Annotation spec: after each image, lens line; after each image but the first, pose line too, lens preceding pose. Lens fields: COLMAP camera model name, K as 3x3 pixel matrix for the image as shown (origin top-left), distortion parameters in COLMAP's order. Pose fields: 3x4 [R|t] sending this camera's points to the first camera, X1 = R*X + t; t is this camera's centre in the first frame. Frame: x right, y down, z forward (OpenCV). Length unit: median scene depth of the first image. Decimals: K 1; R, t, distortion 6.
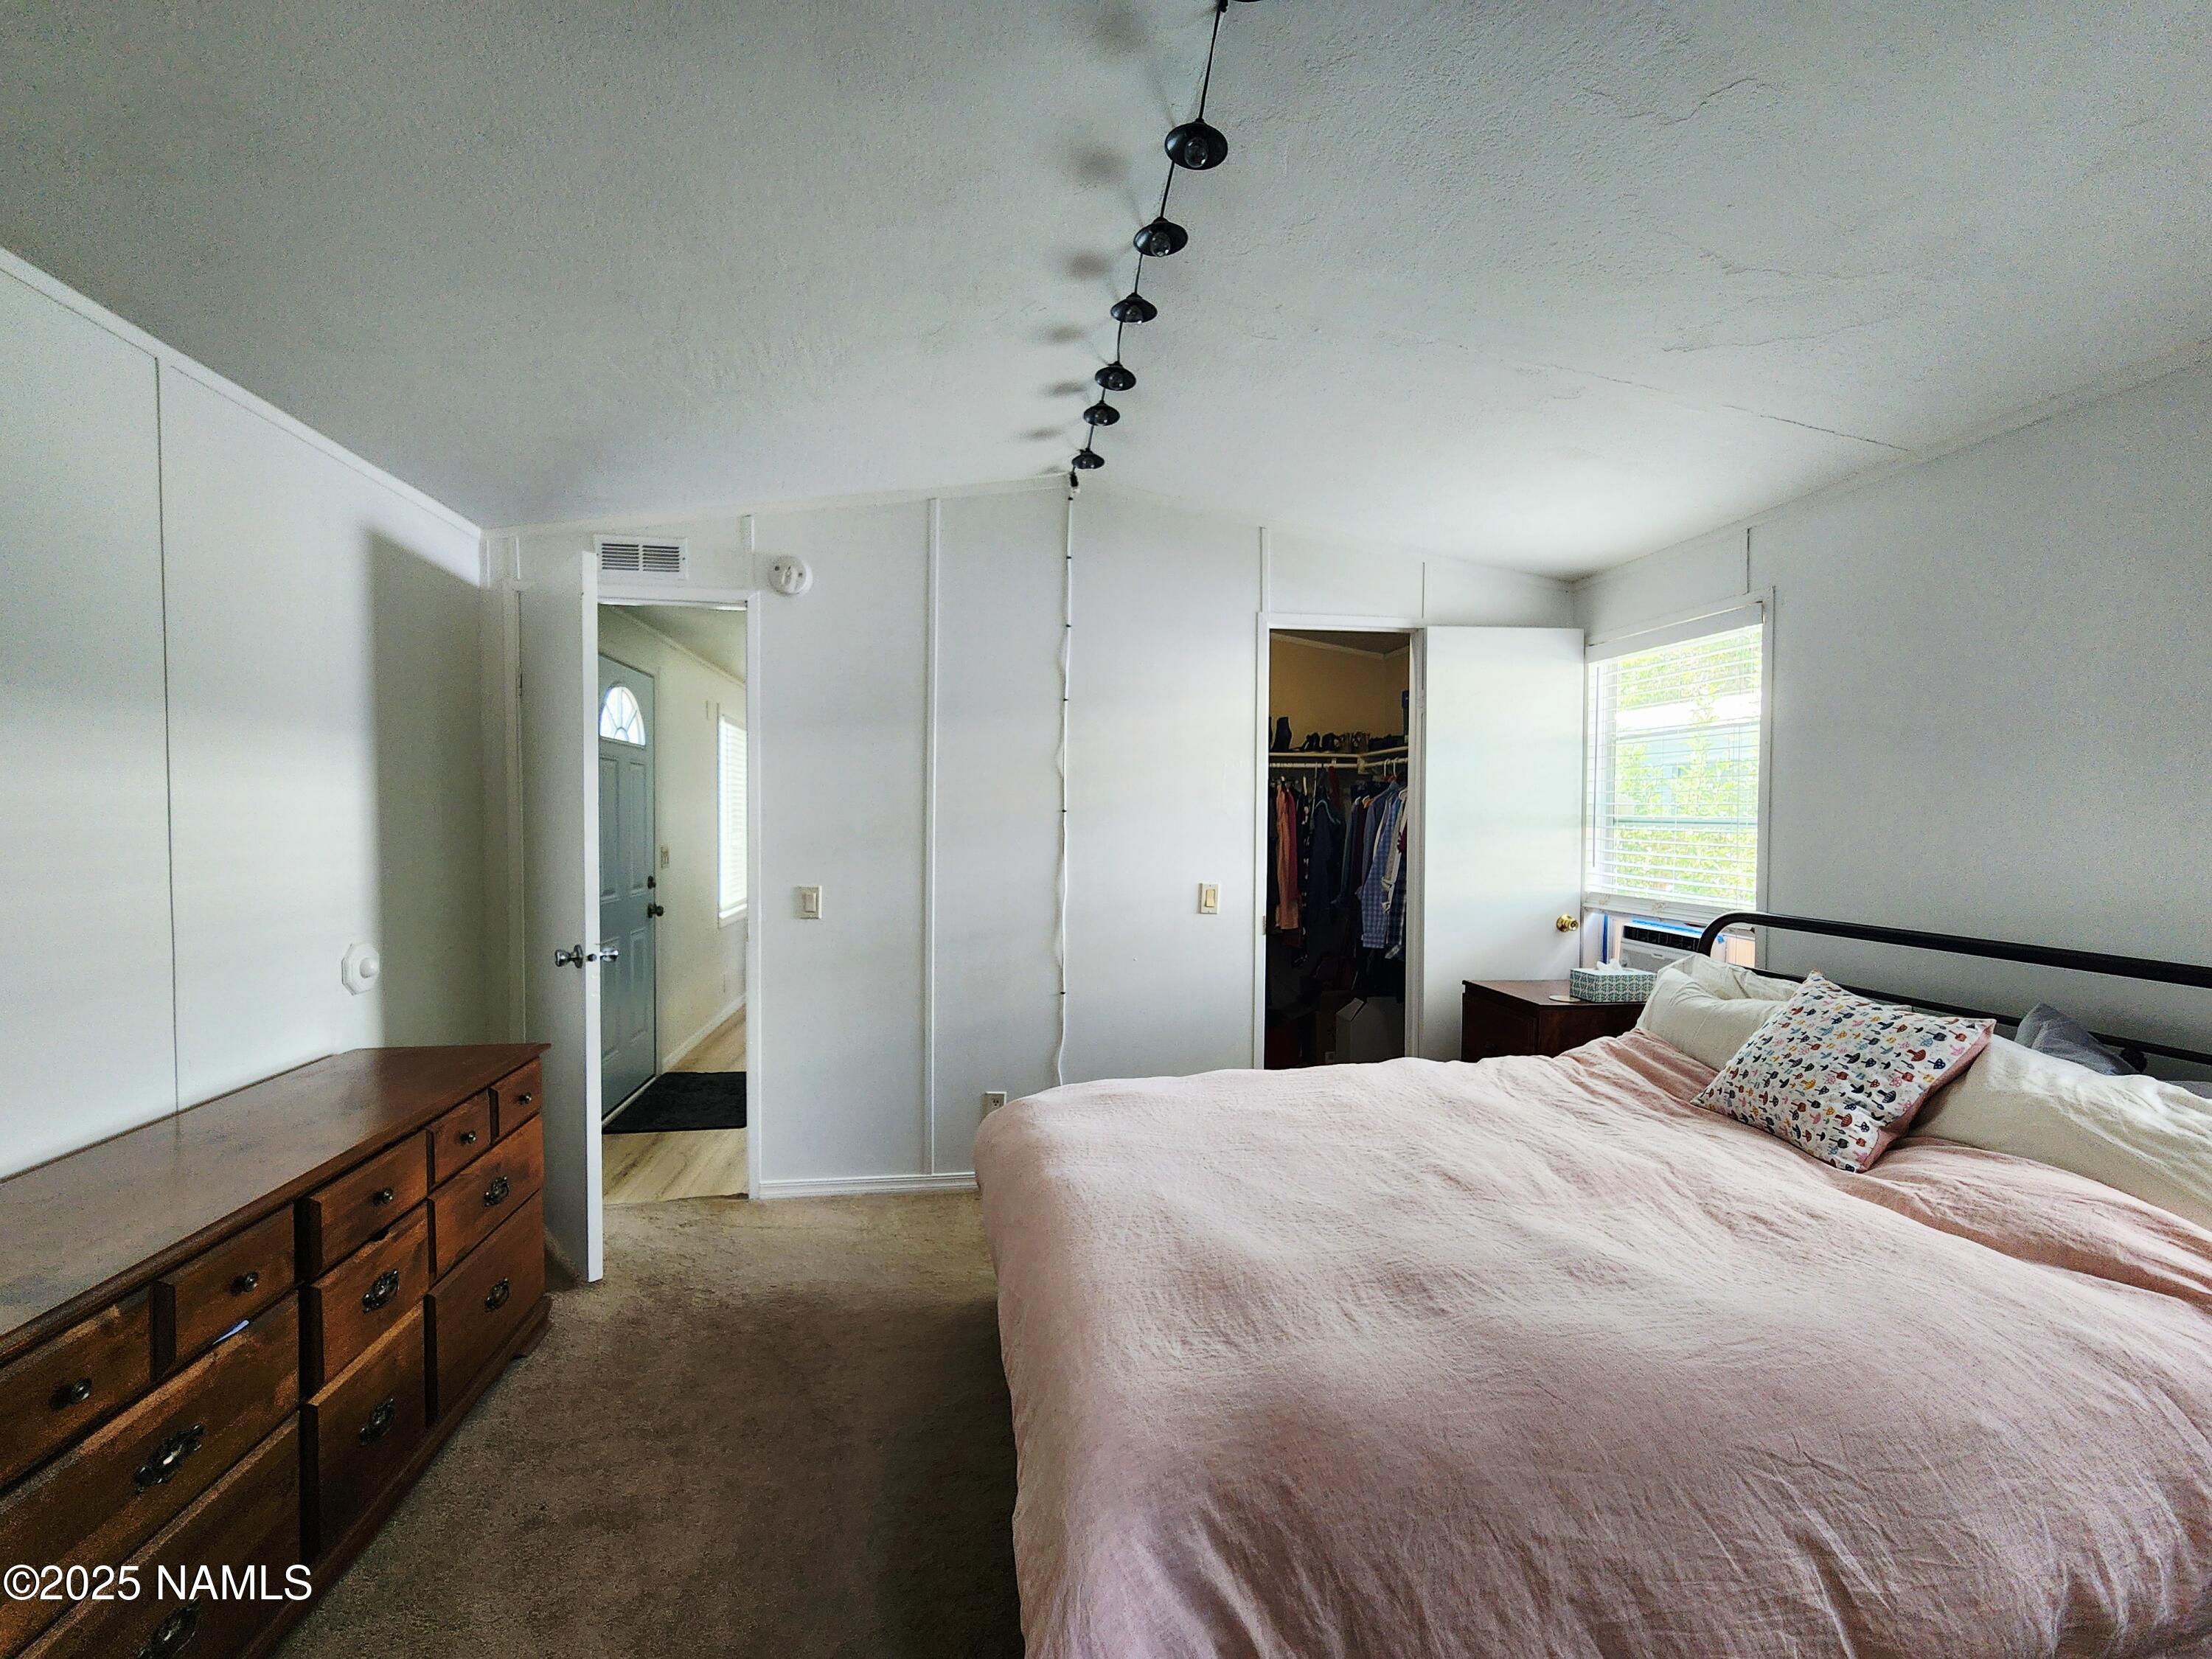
lens RADIAL K [[932.9, 0, 1106.0], [0, 932.9, 829.5], [0, 0, 1]] dist [0.000881, -0.000009]
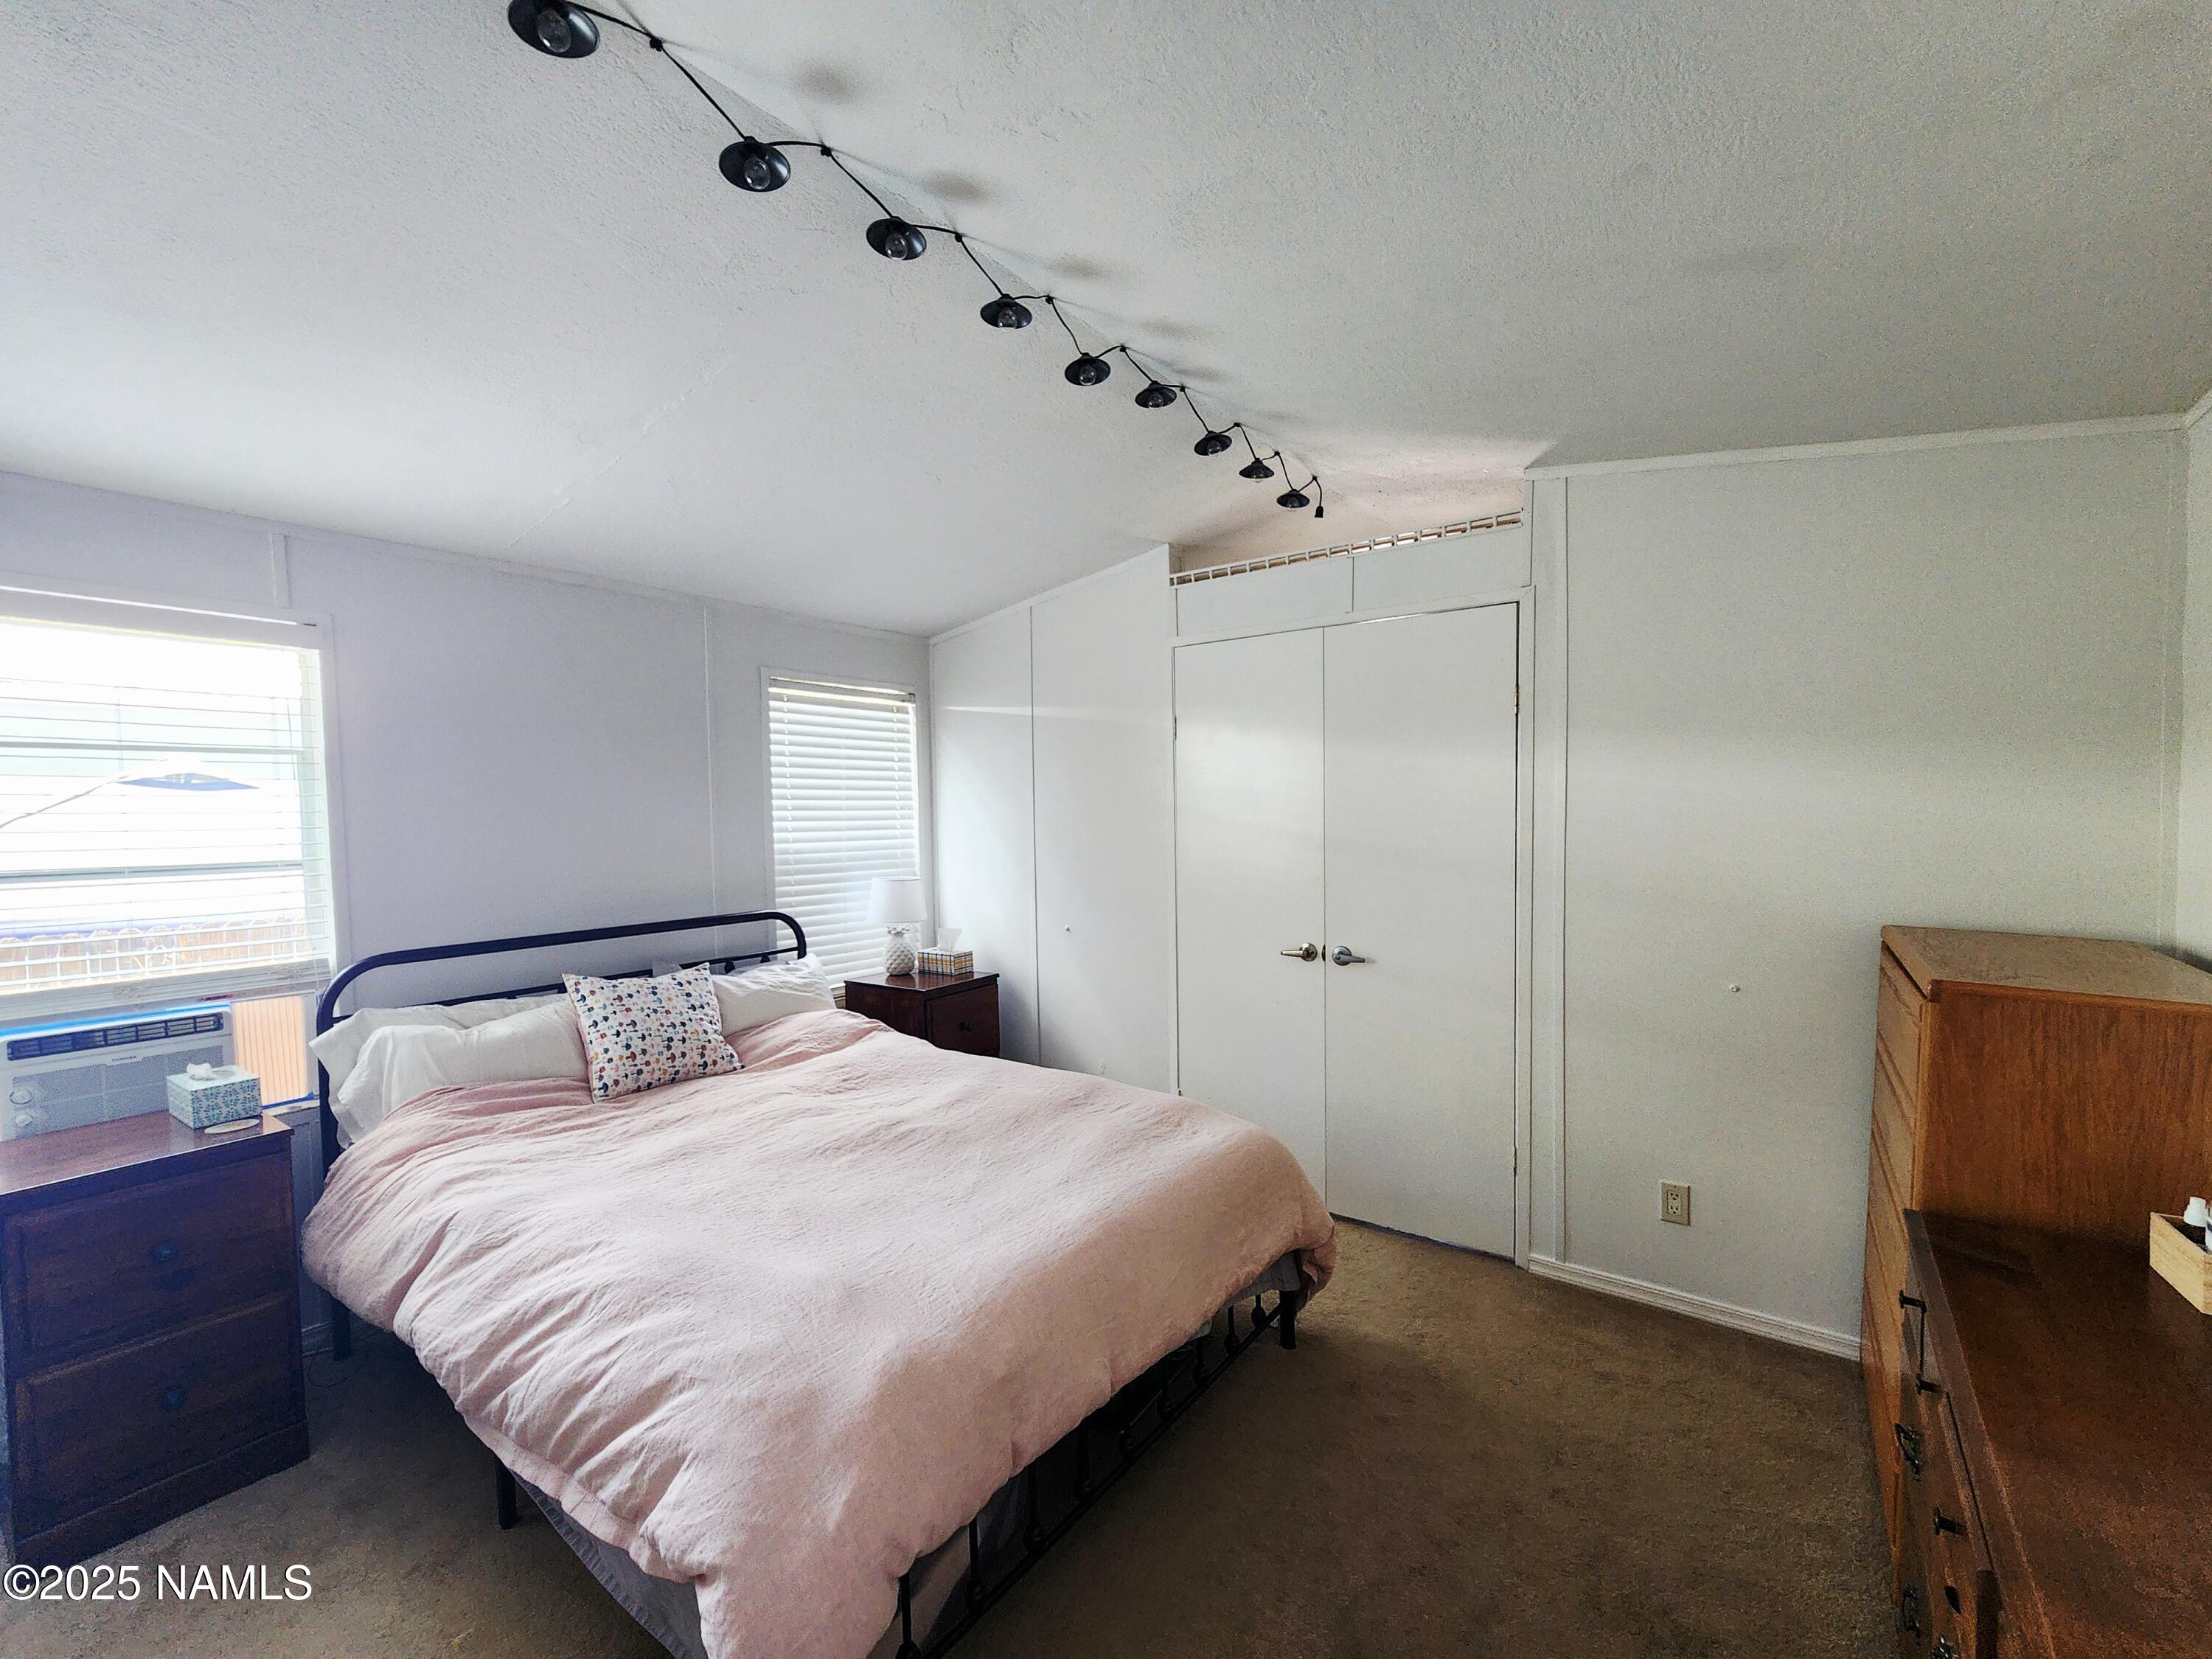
lens RADIAL K [[932.9, 0, 1106.0], [0, 932.9, 829.5], [0, 0, 1]] dist [0.000881, -0.000009]
pose [[-0.712769, -0.005378, 0.701378, -0.345278], [0.024694, 0.999158, 0.032756, -0.035308], [-0.700964, 0.040667, -0.712036, 0.765530]]
